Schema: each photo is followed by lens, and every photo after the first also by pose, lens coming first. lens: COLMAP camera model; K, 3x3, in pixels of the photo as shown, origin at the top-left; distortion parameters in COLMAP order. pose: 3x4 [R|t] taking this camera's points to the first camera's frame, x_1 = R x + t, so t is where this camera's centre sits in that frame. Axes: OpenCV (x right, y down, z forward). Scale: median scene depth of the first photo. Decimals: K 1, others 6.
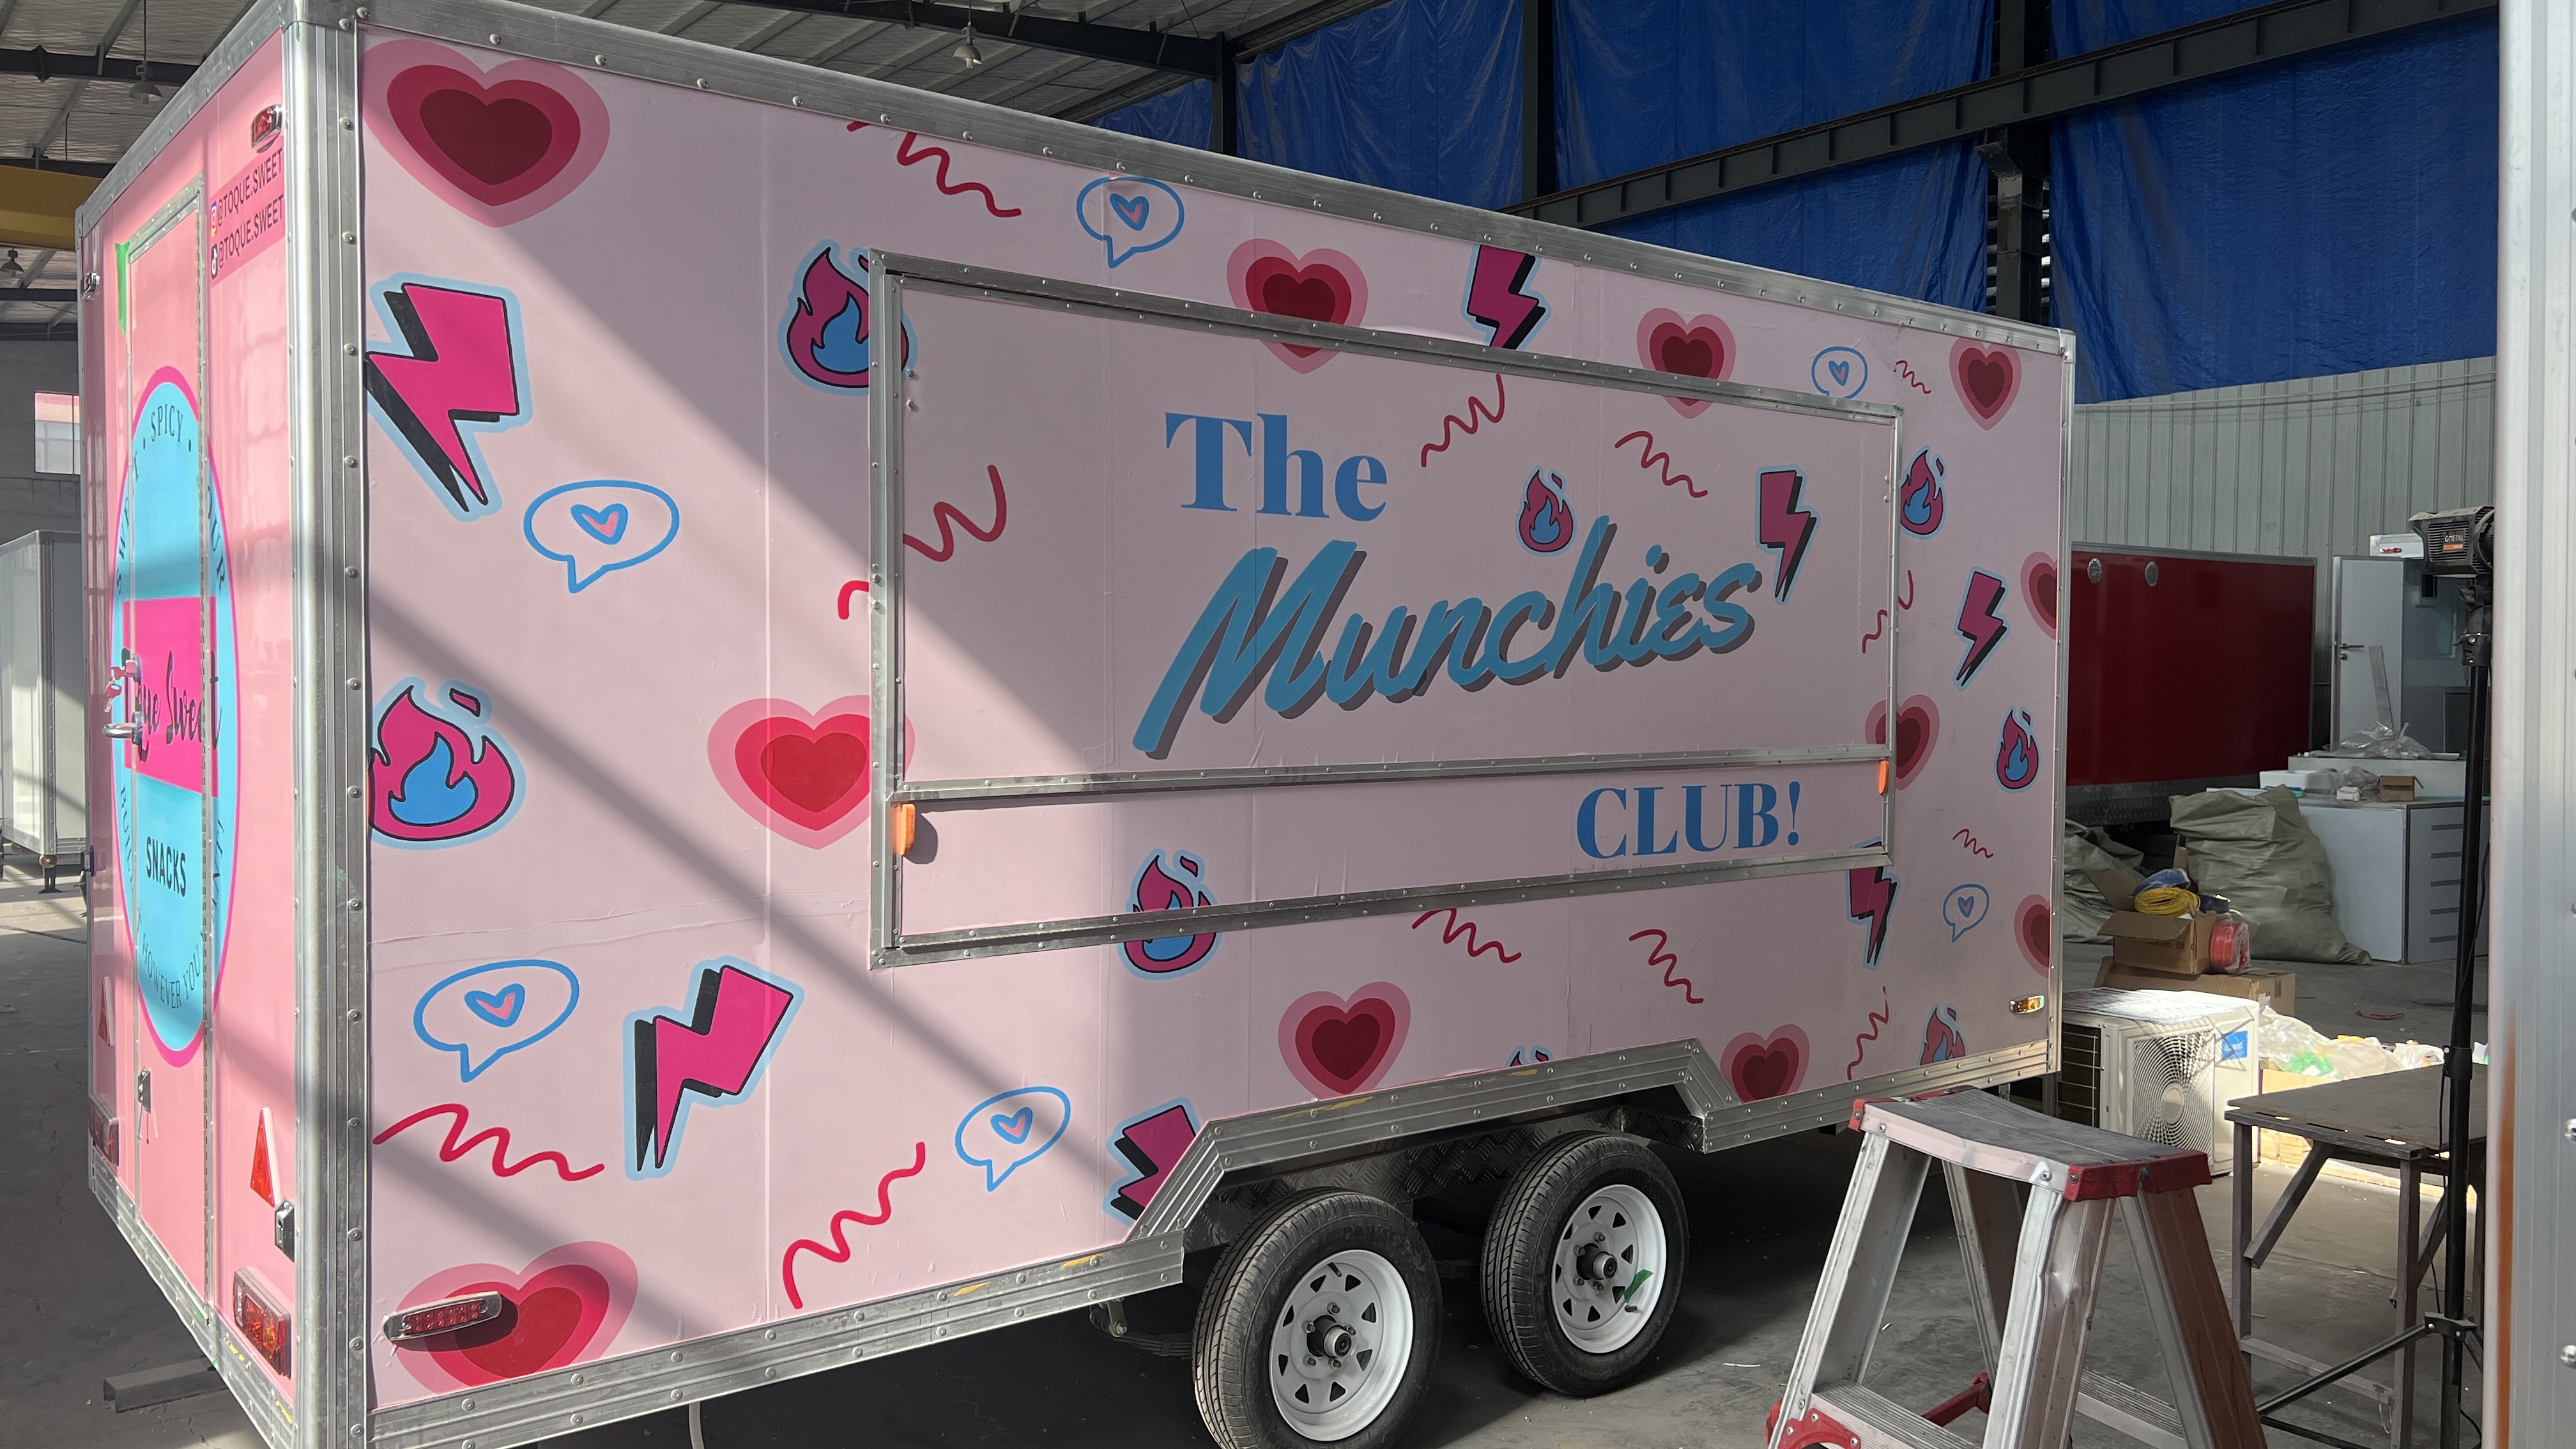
lens RADIAL K [[1928.9, 0, 1288.0], [0, 1928.9, 724.5], [0, 0, 1]] dist [0.081882, -0.120146]
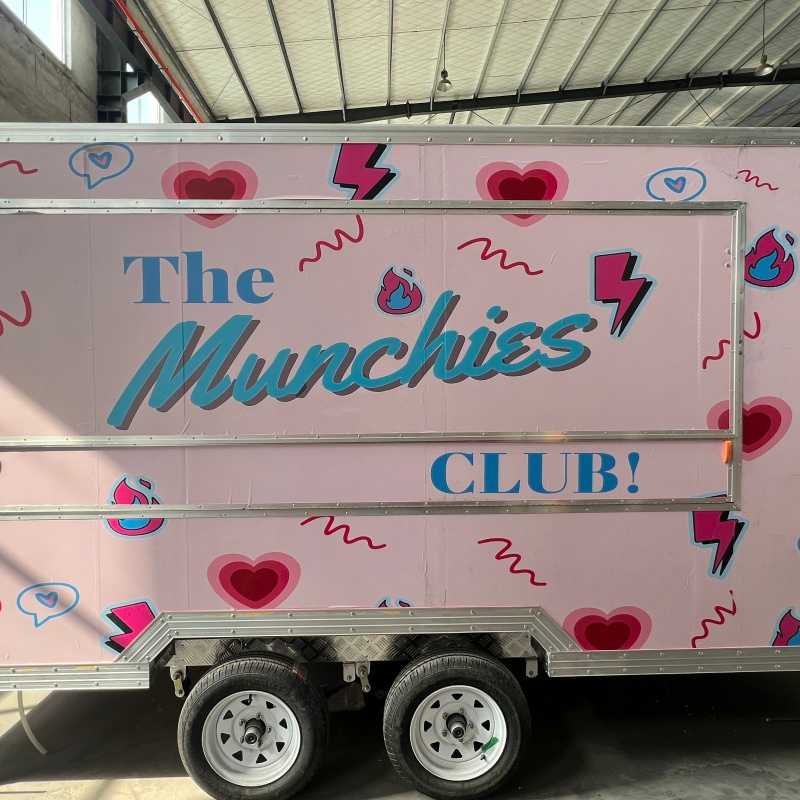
lens RADIAL K [[568.1, 0, 399.3], [0, 568.1, 407.1], [0, 0, 1]] dist [-0.003272, 0.001023]
pose [[0.796413, 0.011056, -0.604653, 0.474004], [-0.007148, 0.999935, 0.008869, -0.011800], [0.604711, -0.002741, 0.796440, 0.641125]]
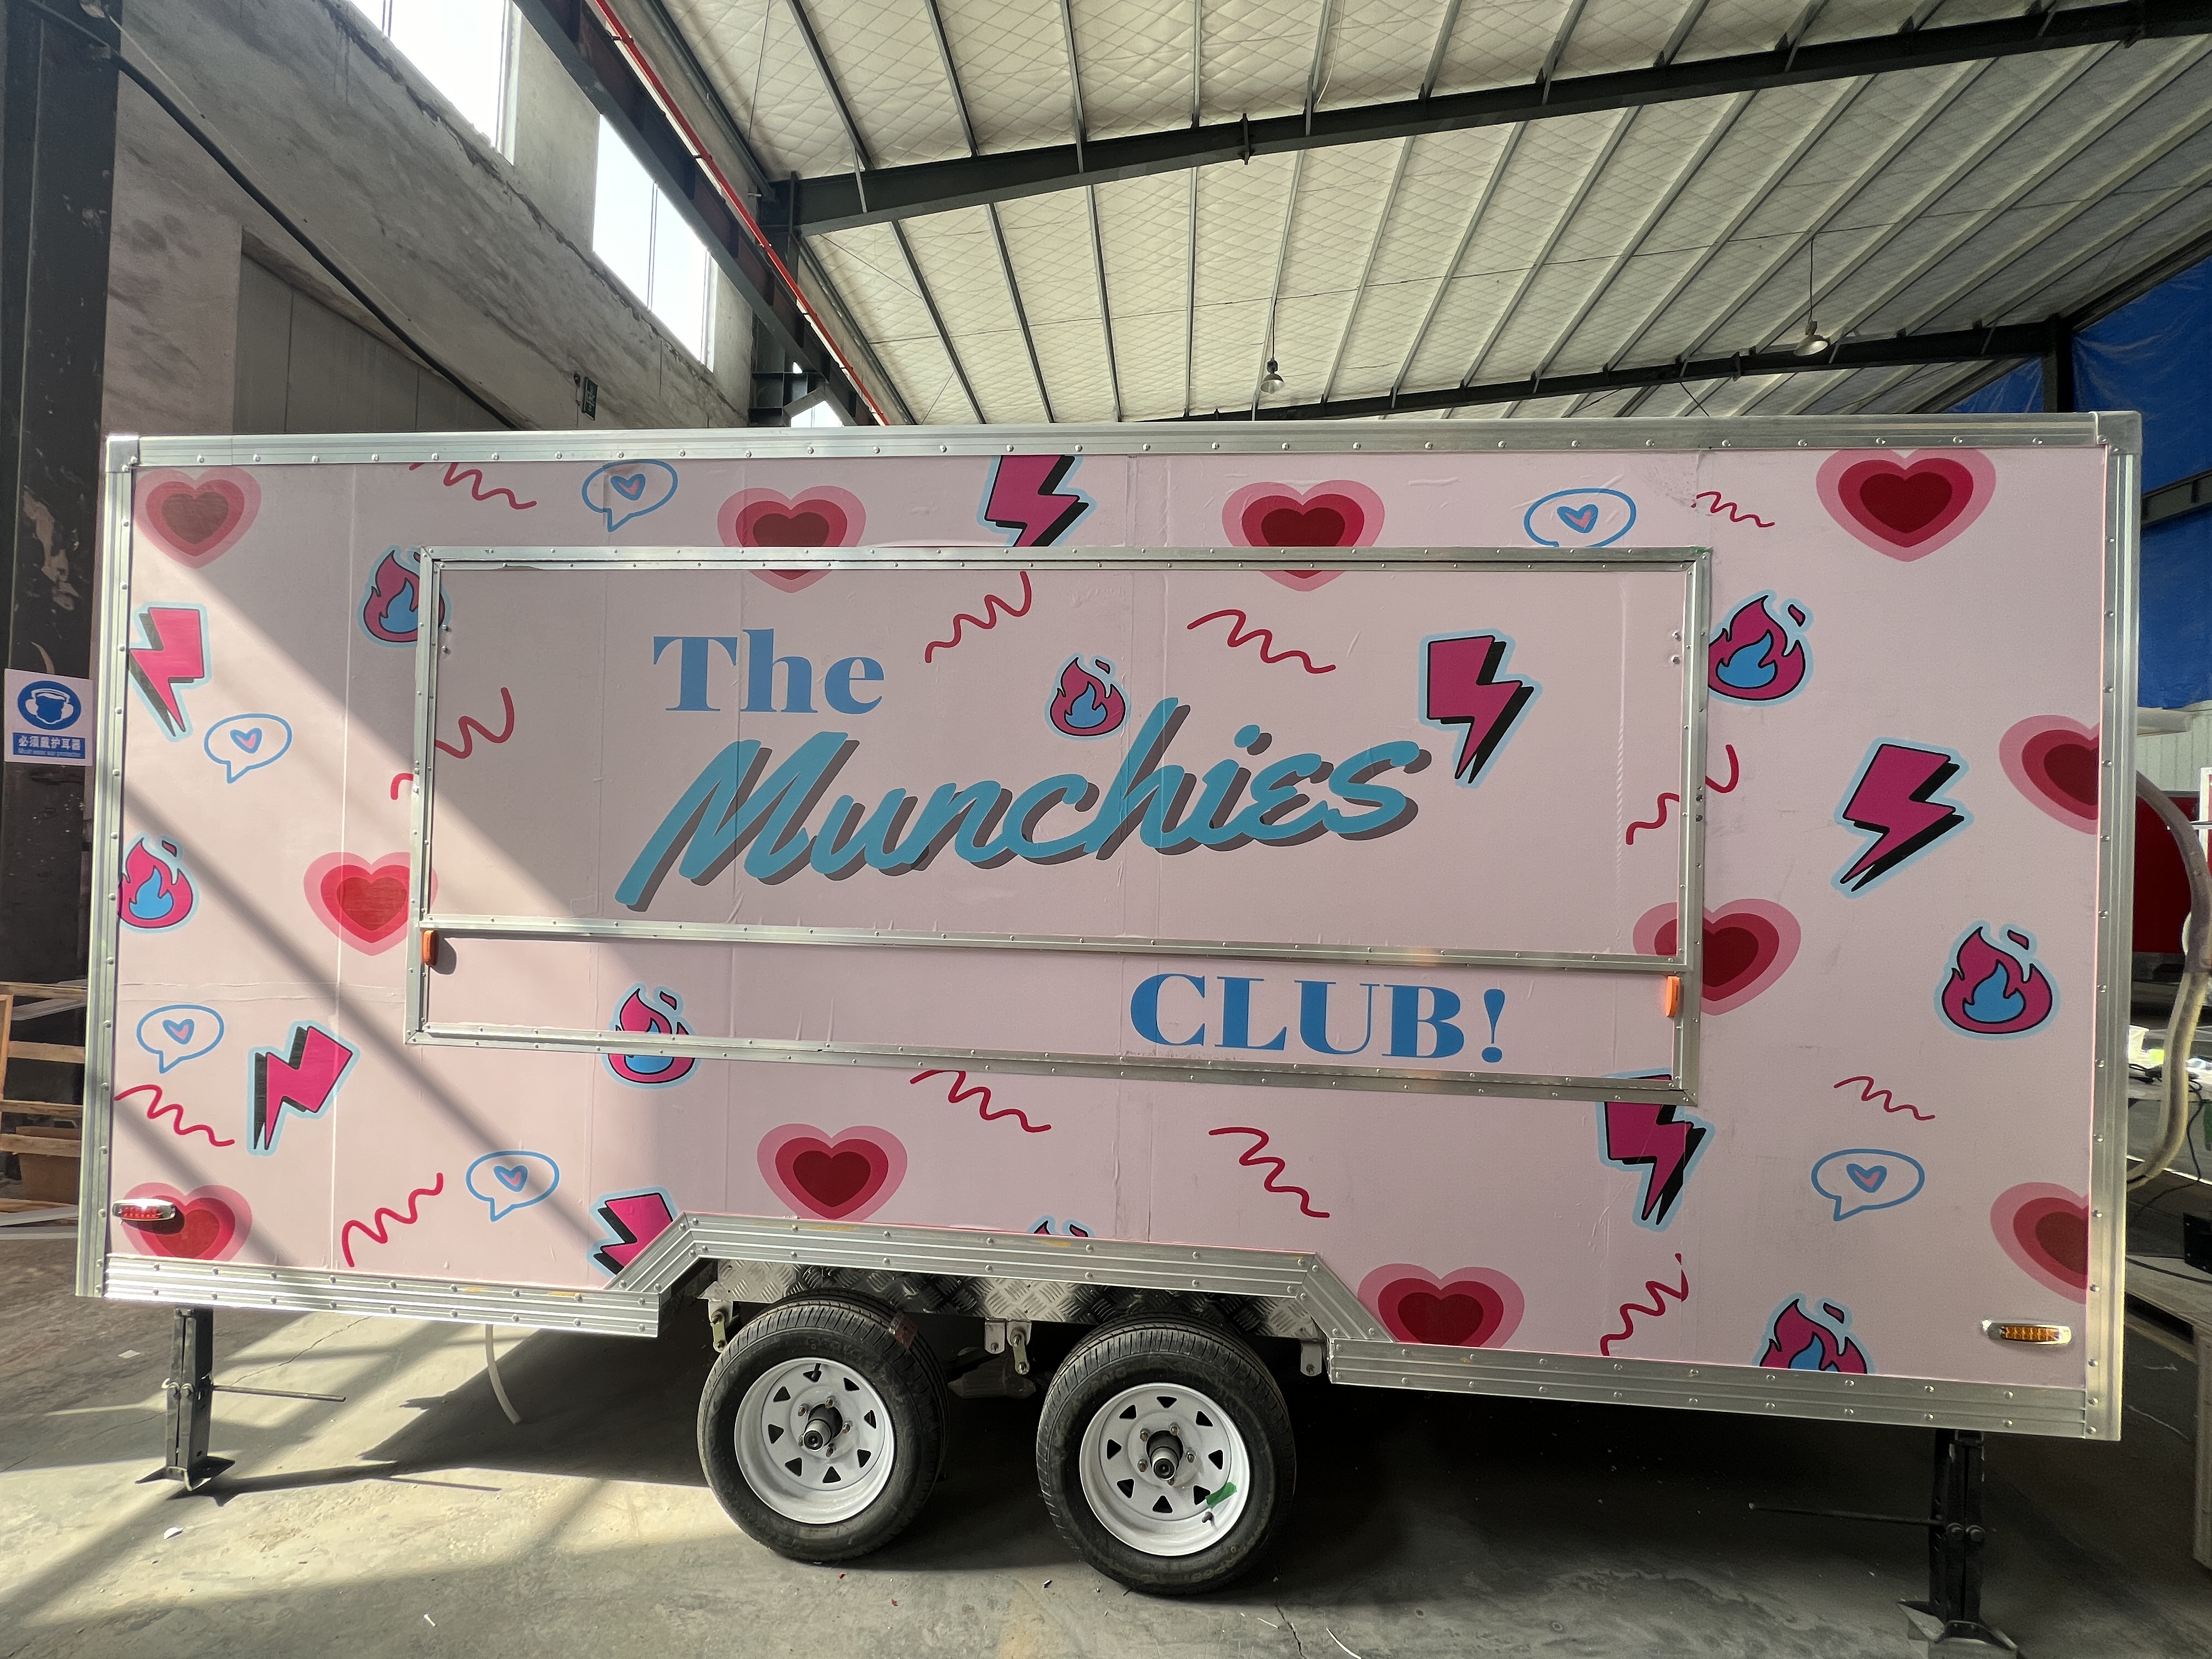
lens RADIAL K [[883.1, 0, 1104.4], [0, 883.1, 840.2], [0, 0, 1]] dist [-0.002238, 0.000444]
pose [[0.724949, 0.009389, -0.688738, 0.498957], [-0.043831, 0.998509, -0.032524, -0.020795], [0.687406, 0.053767, 0.724280, 0.720570]]
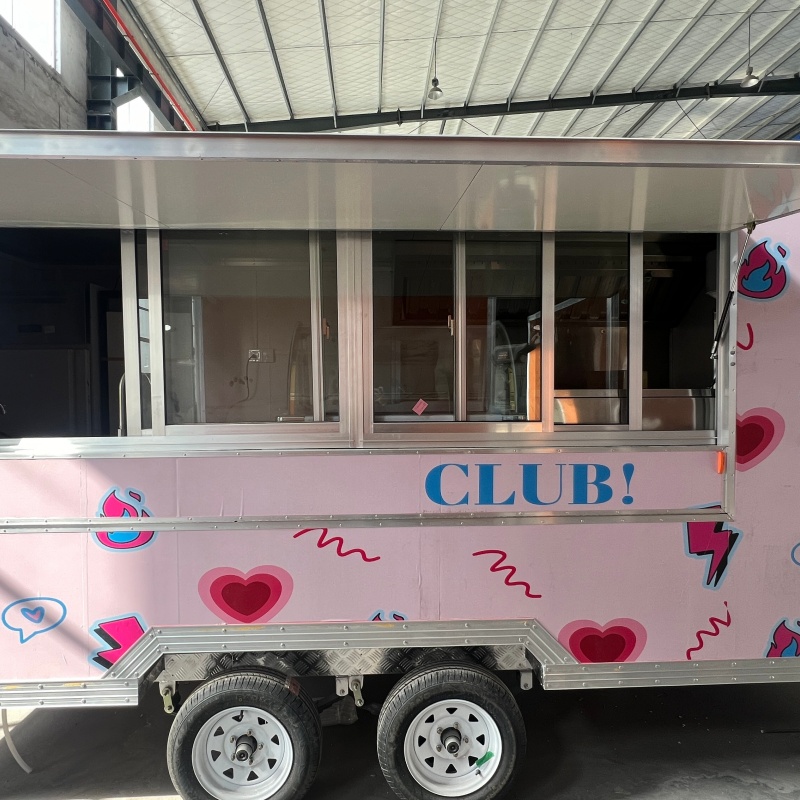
lens RADIAL K [[568.1, 0, 399.3], [0, 568.1, 407.1], [0, 0, 1]] dist [-0.003272, 0.001023]
pose [[0.806634, 0.005877, -0.591021, 0.468081], [-0.007920, 0.999968, -0.000865, -0.016999], [0.590998, 0.005379, 0.806655, 0.642527]]
